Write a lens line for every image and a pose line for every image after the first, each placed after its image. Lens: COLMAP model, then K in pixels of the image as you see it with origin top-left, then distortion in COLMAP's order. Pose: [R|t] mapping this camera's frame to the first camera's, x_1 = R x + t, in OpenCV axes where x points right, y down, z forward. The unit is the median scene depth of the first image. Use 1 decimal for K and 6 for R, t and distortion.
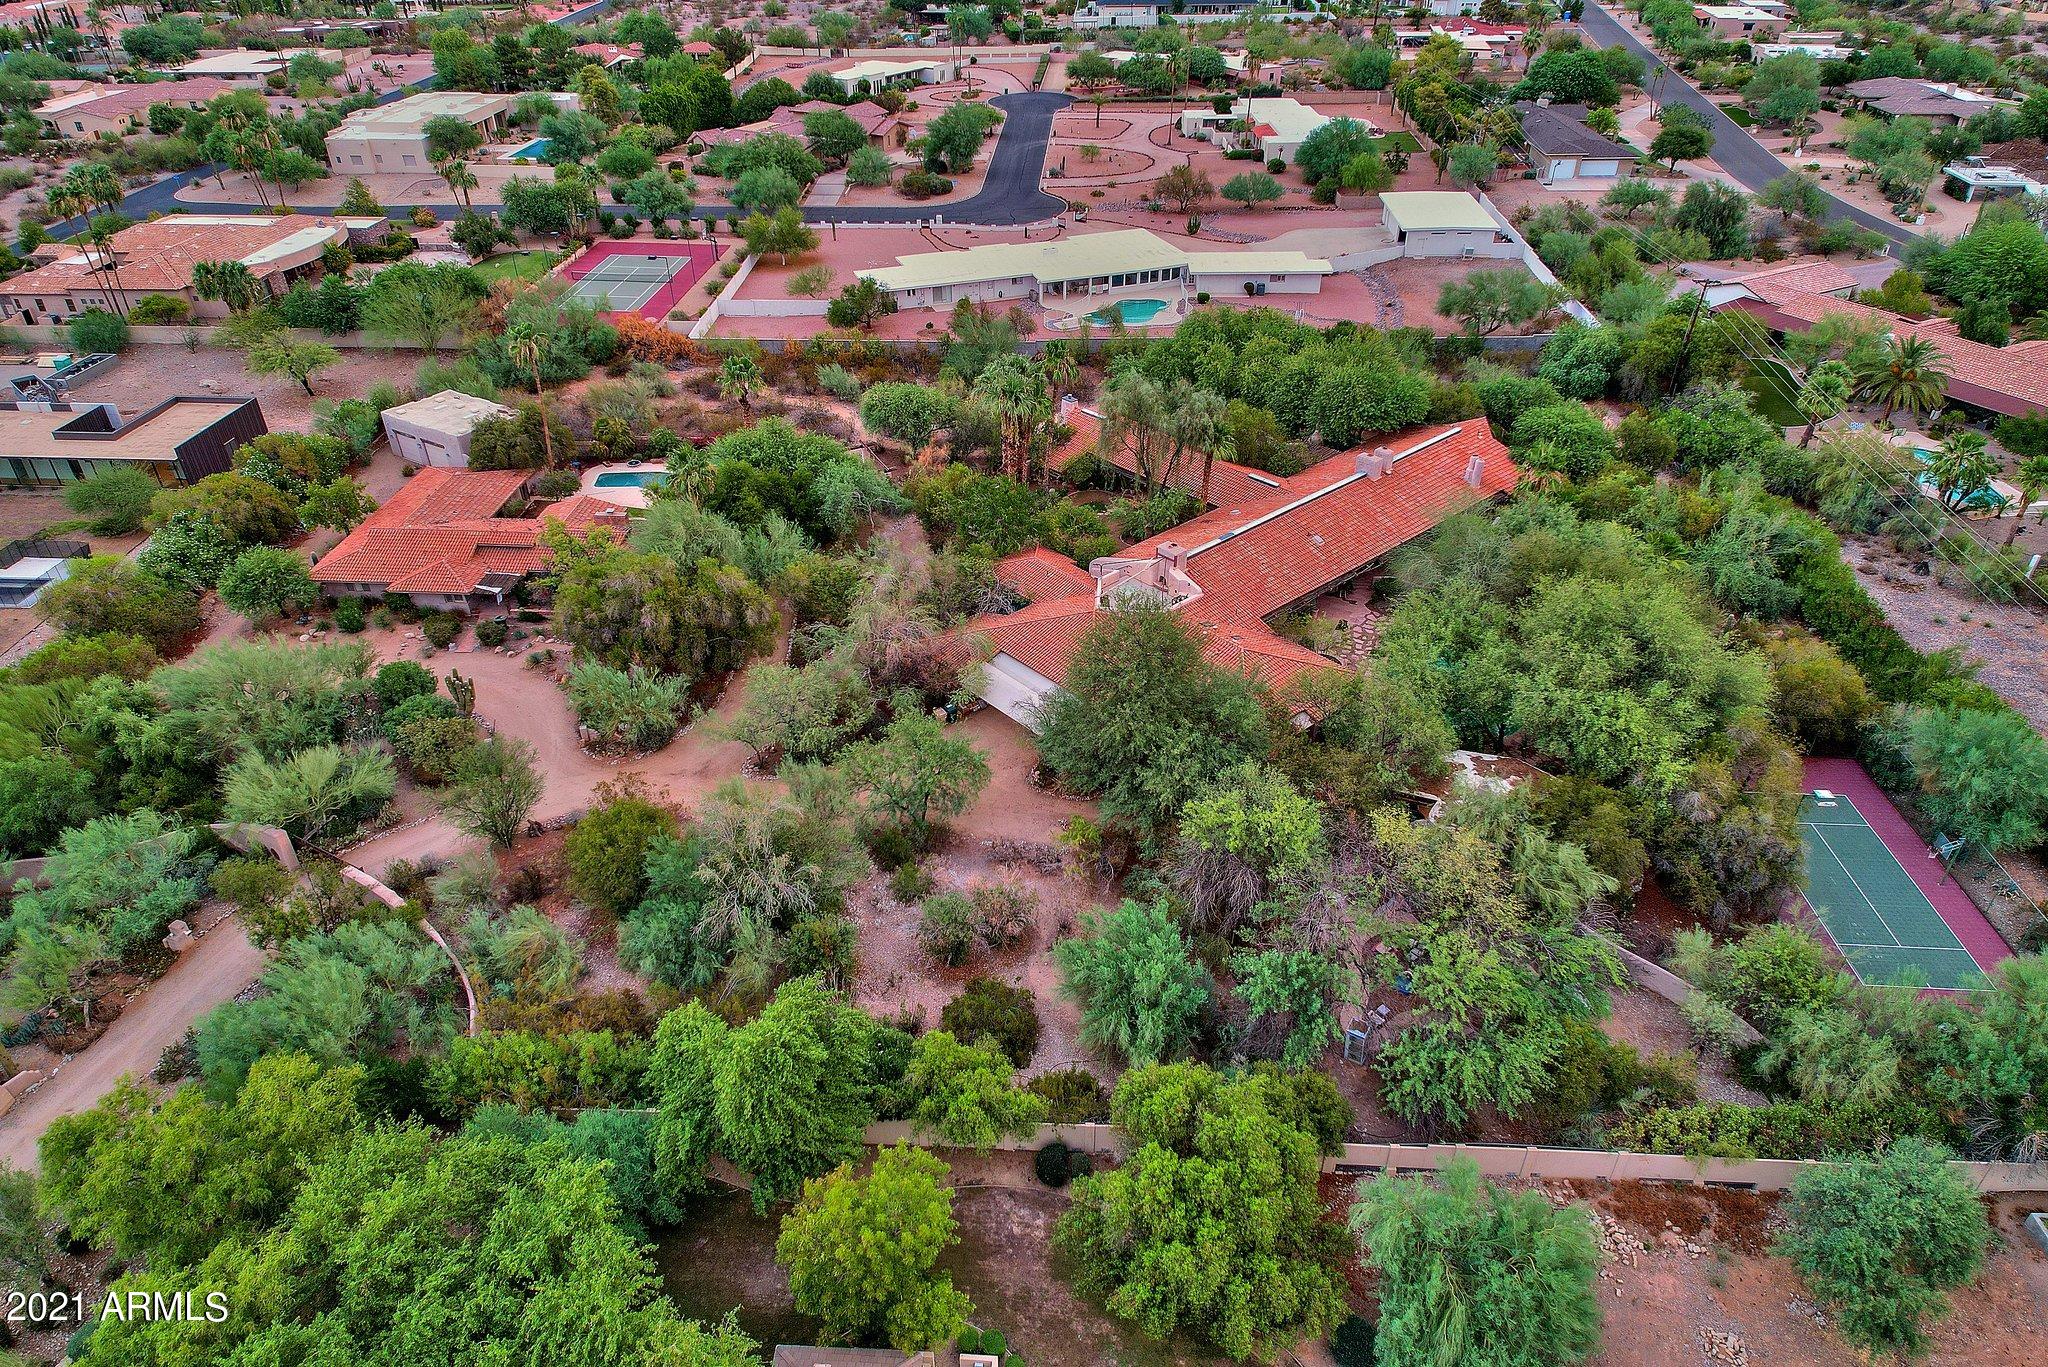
lens RADIAL K [[1255.0, 0, 1019.1], [0, 1255.0, 684.4], [0, 0, 1]] dist [0.073744, -0.054938]
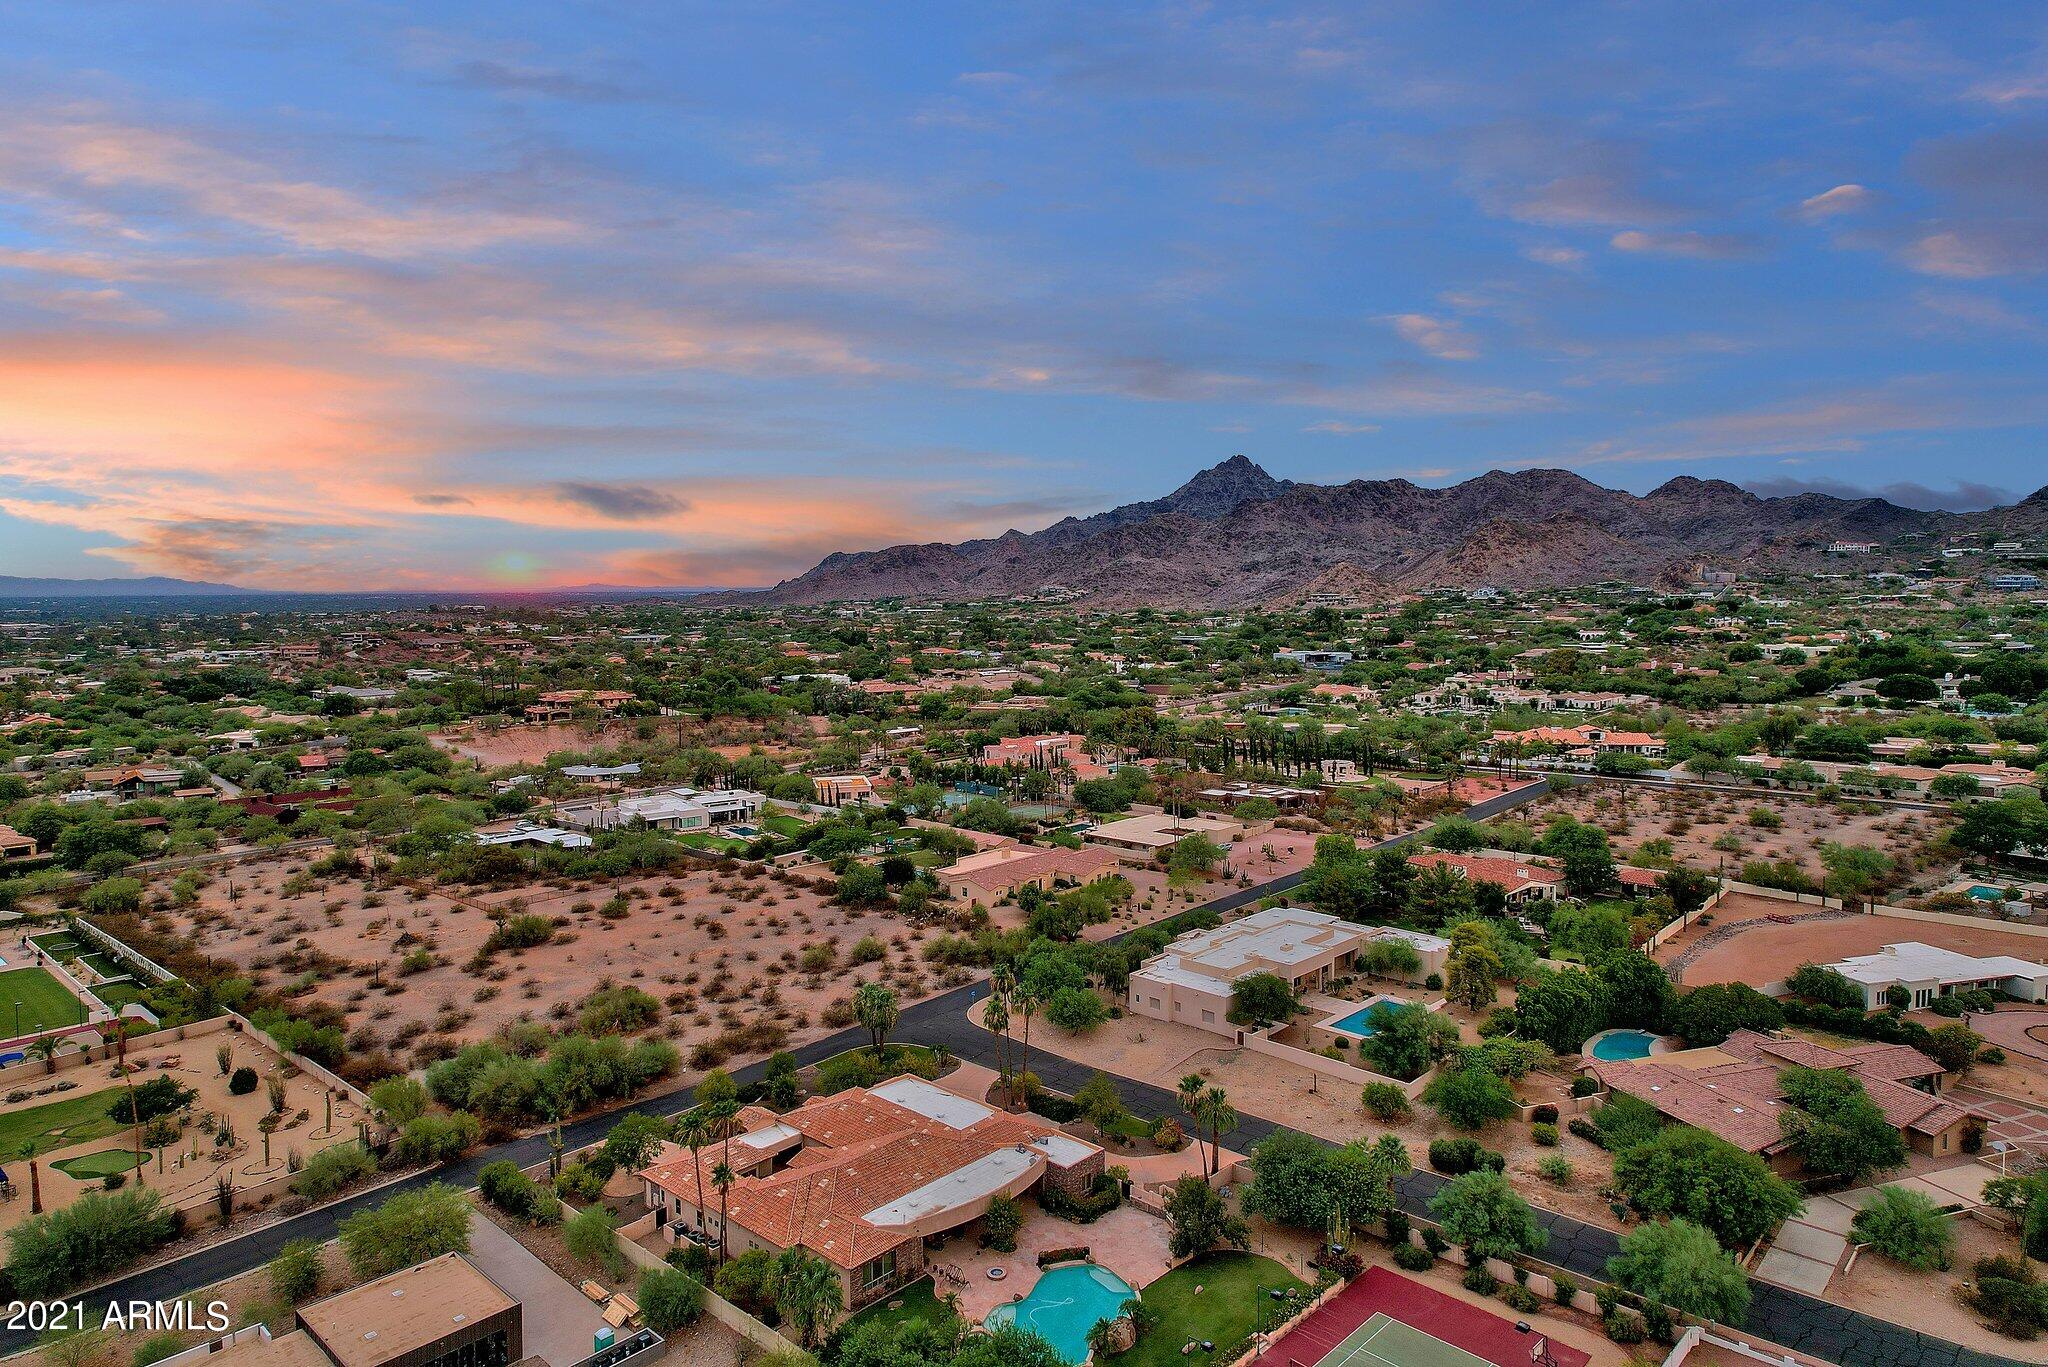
lens RADIAL K [[1259.8, 0, 1024.0], [0, 1259.8, 683.5], [0, 0, 1]] dist [0.082459, -0.060384]
pose [[0.764779, 0.053815, -0.642041, -0.072931], [-0.355903, 0.865956, -0.351358, -0.333159], [0.537071, 0.497216, 0.681418, 0.350157]]
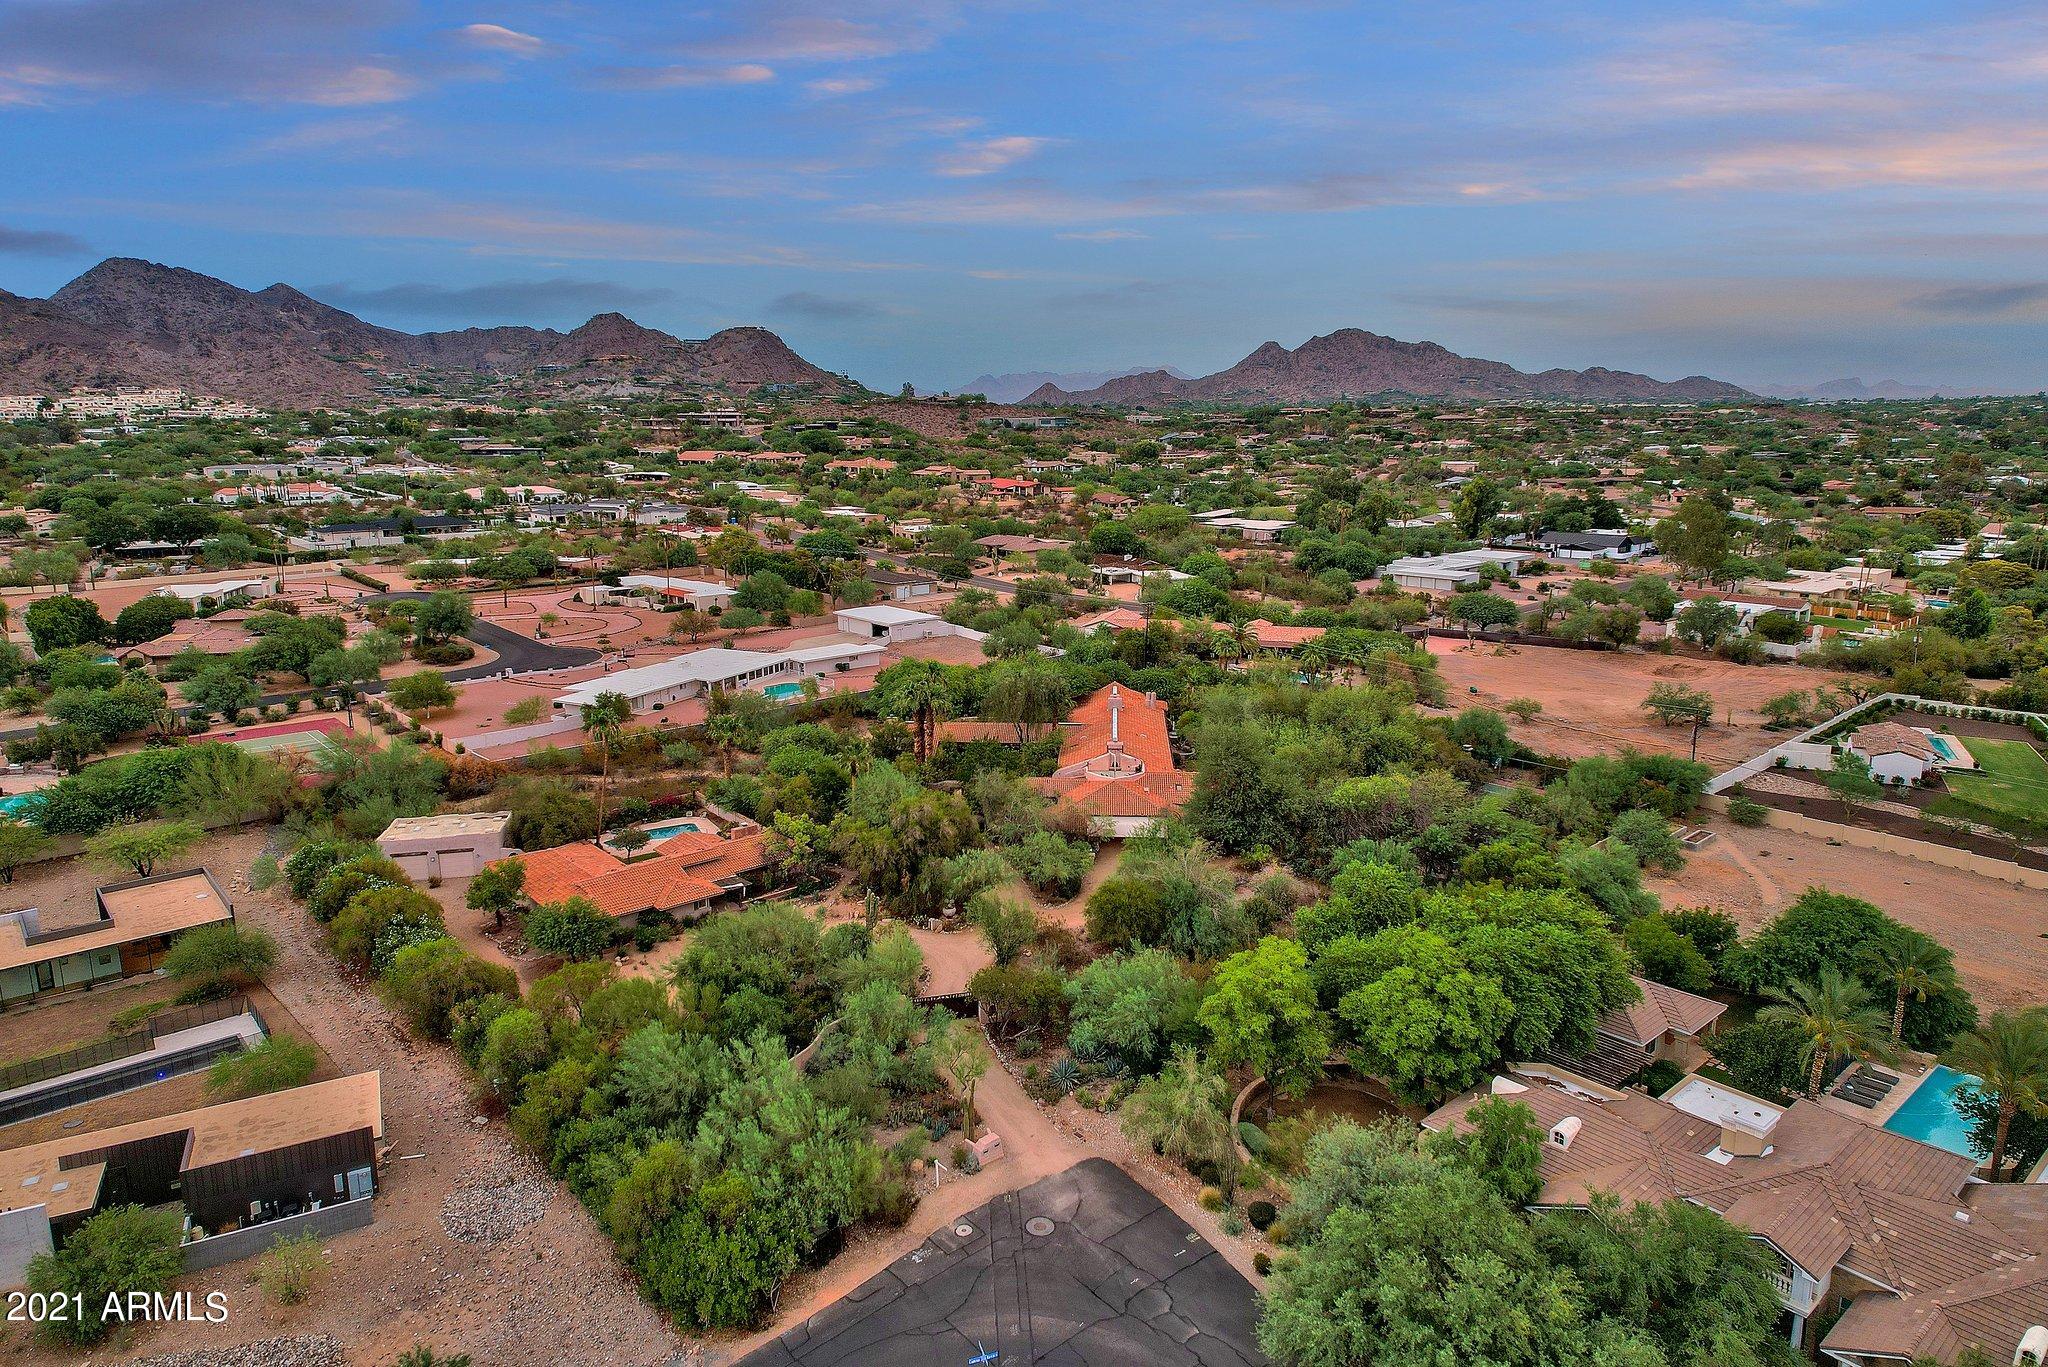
lens RADIAL K [[1250.7, 0, 1015.1], [0, 1250.7, 685.0], [0, 0, 1]] dist [0.090309, -0.078576]
pose [[0.713438, -0.141322, 0.686319, -0.578844], [0.384873, 0.897514, -0.215271, 0.064944], [-0.585558, 0.417728, 0.694712, -0.042639]]
